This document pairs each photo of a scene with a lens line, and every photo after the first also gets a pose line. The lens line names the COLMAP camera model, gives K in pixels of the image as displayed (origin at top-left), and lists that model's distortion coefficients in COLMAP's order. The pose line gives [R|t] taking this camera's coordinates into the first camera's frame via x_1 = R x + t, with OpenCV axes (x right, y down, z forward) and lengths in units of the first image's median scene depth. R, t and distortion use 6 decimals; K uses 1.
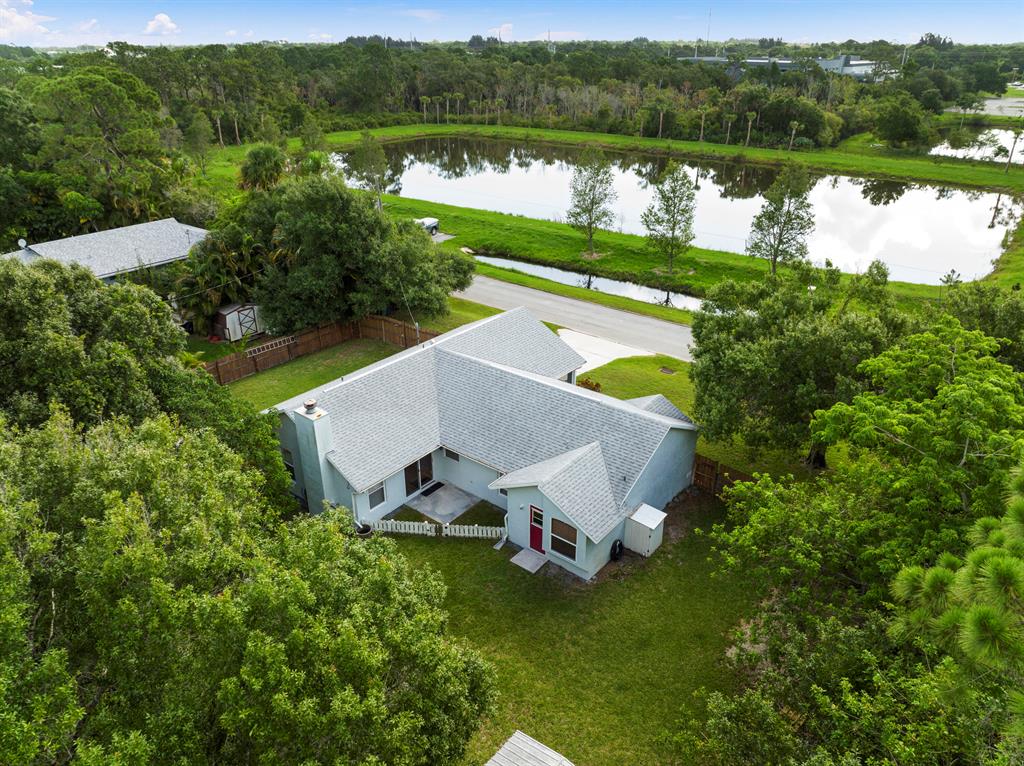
lens RADIAL K [[717.2, 0, 512.7], [0, 717.2, 383.8], [0, 0, 1]] dist [-0.040029, 0.000729]
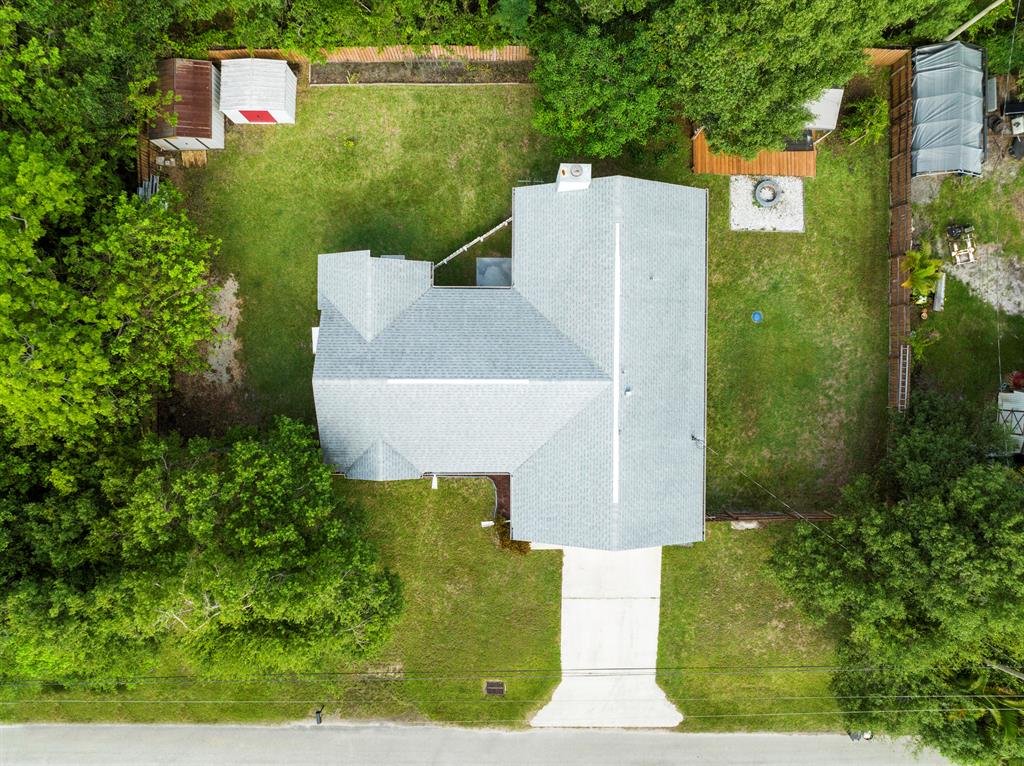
lens RADIAL K [[717.2, 0, 508.4], [0, 717.2, 382.6], [0, 0, 1]] dist [-0.040029, 0.000729]
pose [[-0.785444, 0.618928, 0.002520, -0.013276], [-0.270244, -0.346607, 0.898238, -0.954130], [0.556818, 0.704835, 0.439502, 0.656232]]
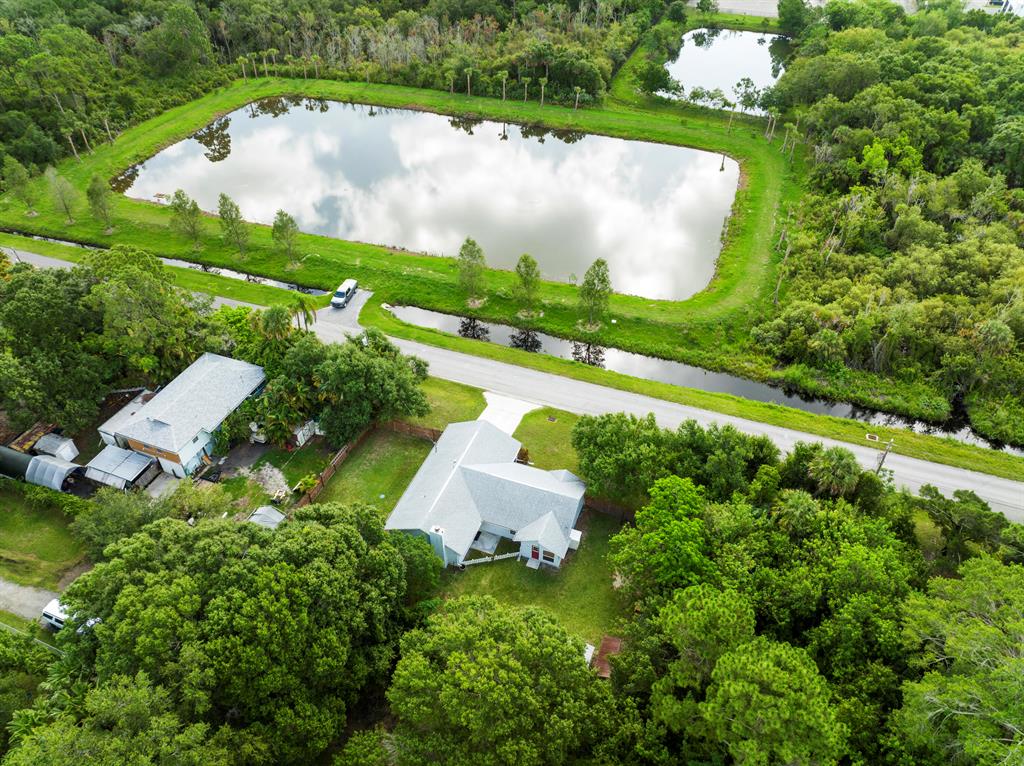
lens RADIAL K [[717.2, 0, 511.4], [0, 717.2, 381.3], [0, 0, 1]] dist [-0.040029, 0.000729]
pose [[0.951507, -0.197452, 0.235896, -0.486485], [0.132121, 0.954799, 0.266275, -0.983217], [-0.277809, -0.222195, 0.934586, -1.116422]]
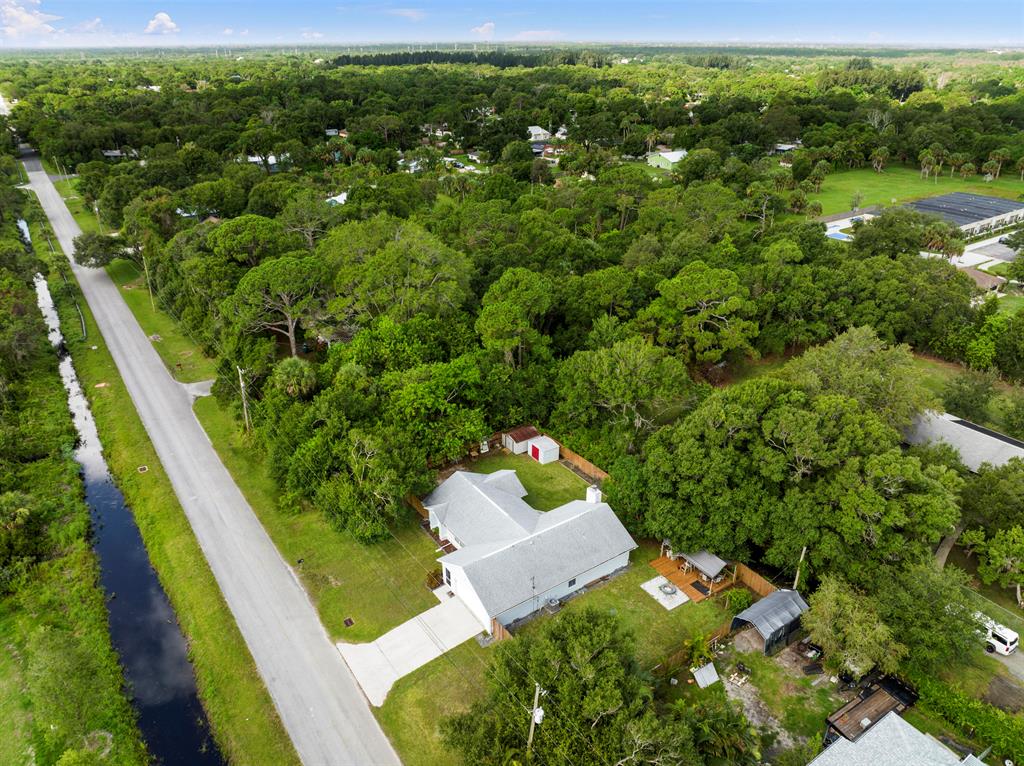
lens RADIAL K [[717.2, 0, 512.7], [0, 717.2, 384.6], [0, 0, 1]] dist [-0.040029, 0.000729]
pose [[-0.955218, -0.128461, 0.266565, -0.592229], [0.129938, 0.627249, 0.767903, -2.006465], [-0.265848, 0.768151, -0.582468, 2.109470]]
